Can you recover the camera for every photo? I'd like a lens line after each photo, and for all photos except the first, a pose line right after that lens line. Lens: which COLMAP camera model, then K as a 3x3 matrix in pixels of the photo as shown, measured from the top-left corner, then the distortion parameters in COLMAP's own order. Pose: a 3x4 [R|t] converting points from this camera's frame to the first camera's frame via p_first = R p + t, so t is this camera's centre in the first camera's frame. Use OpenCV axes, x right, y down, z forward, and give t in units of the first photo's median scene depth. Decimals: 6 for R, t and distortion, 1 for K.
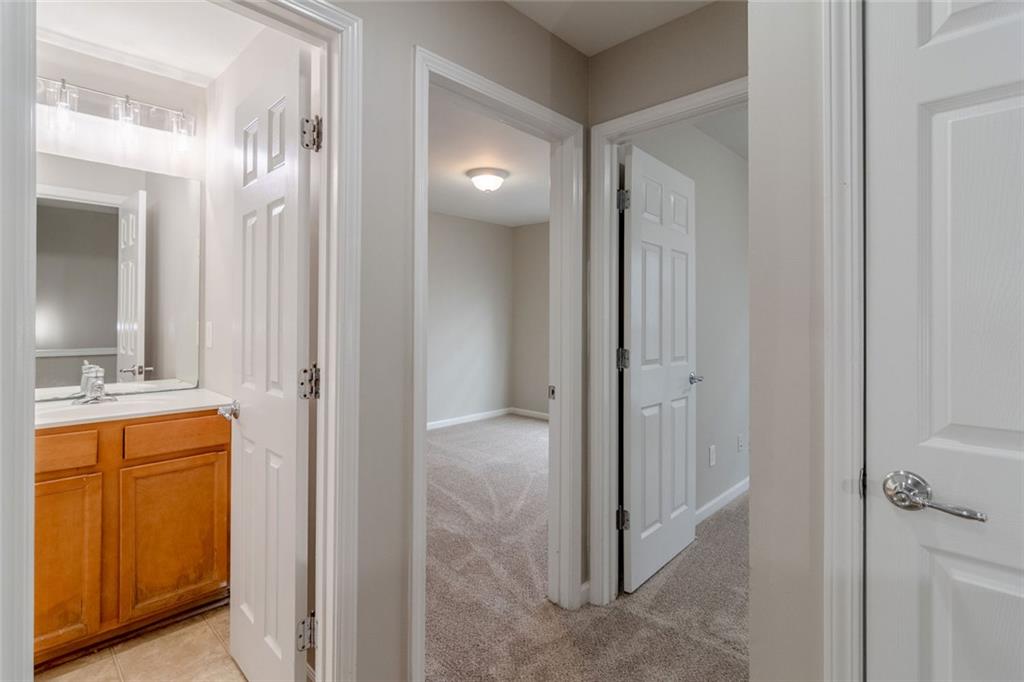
lens RADIAL K [[496.4, 0, 513.7], [0, 496.4, 329.7], [0, 0, 1]] dist [0.003705, 0.000693]
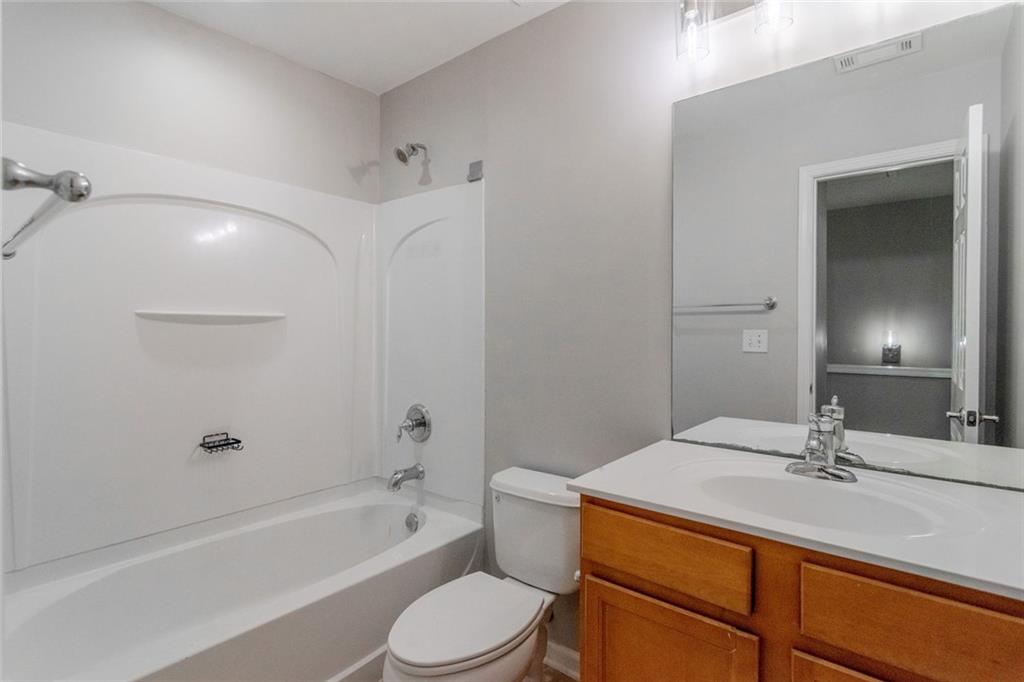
lens RADIAL K [[496.4, 0, 513.7], [0, 496.4, 329.7], [0, 0, 1]] dist [0.003705, 0.000693]
pose [[0.072475, -0.009708, -0.997323, -0.341601], [-0.021969, 0.999694, -0.011327, -0.007237], [0.997128, 0.022732, 0.072240, 0.700533]]
